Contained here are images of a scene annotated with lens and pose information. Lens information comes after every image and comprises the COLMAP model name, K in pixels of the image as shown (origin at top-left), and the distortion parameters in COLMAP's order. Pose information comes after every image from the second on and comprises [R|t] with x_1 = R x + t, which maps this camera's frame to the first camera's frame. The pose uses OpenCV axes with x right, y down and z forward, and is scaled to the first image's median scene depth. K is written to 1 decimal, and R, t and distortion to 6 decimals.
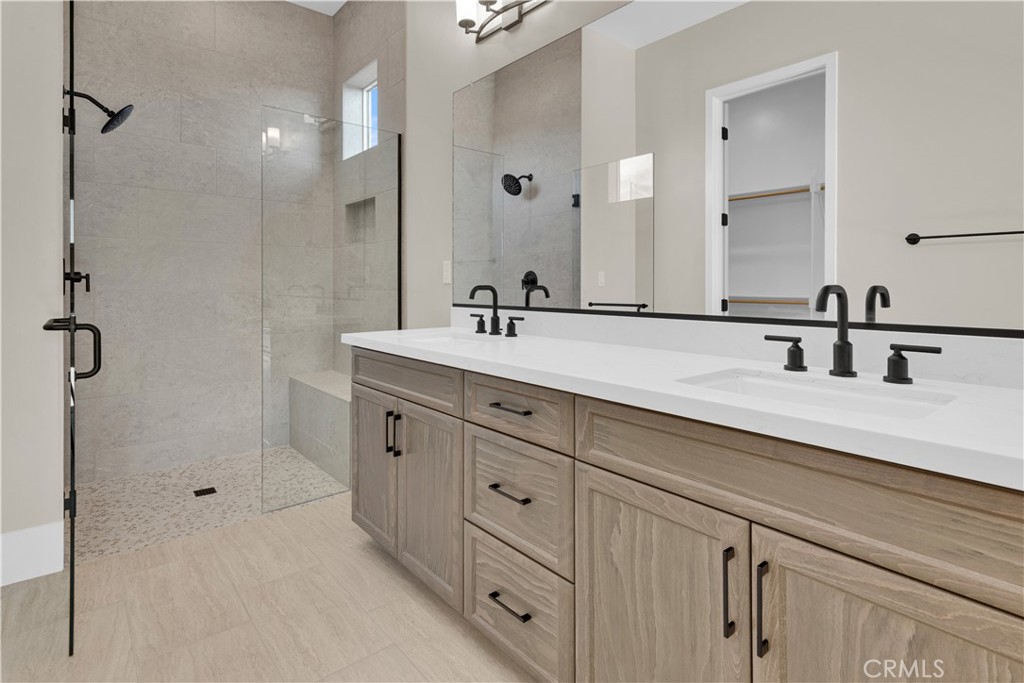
lens RADIAL K [[518.2, 0, 510.9], [0, 518.2, 282.9], [0, 0, 1]] dist [0.017953, -0.000122]
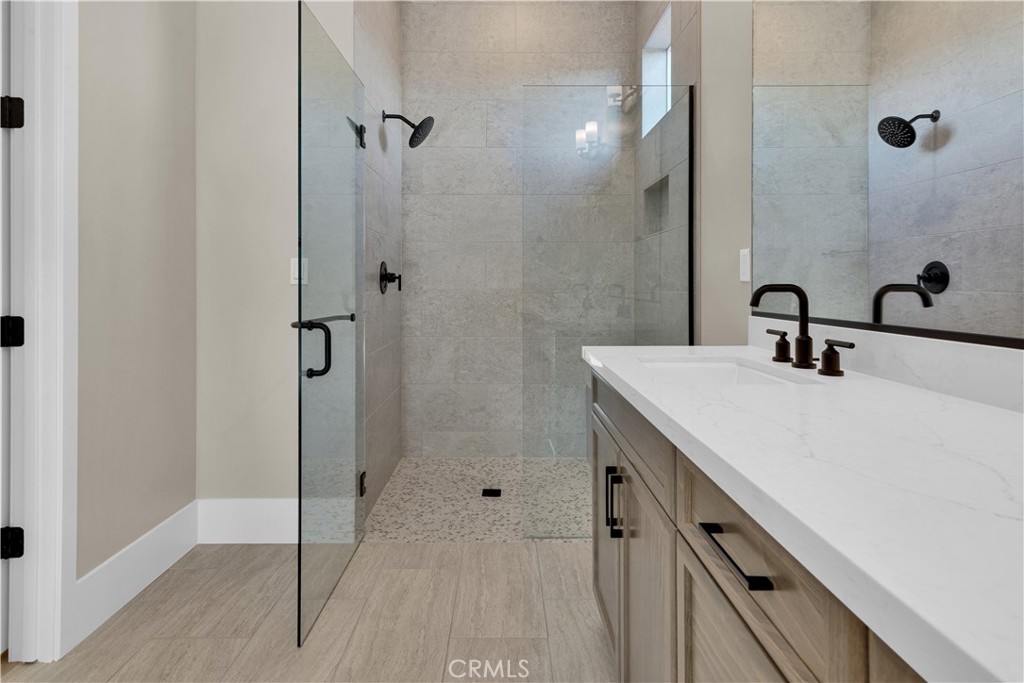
lens RADIAL K [[518.2, 0, 510.9], [0, 518.2, 282.9], [0, 0, 1]] dist [0.017953, -0.000122]
pose [[0.771442, -0.004253, -0.636285, 0.069970], [0.005699, 0.999984, 0.000226, 0.001026], [0.636274, -0.003800, 0.771454, 0.252848]]
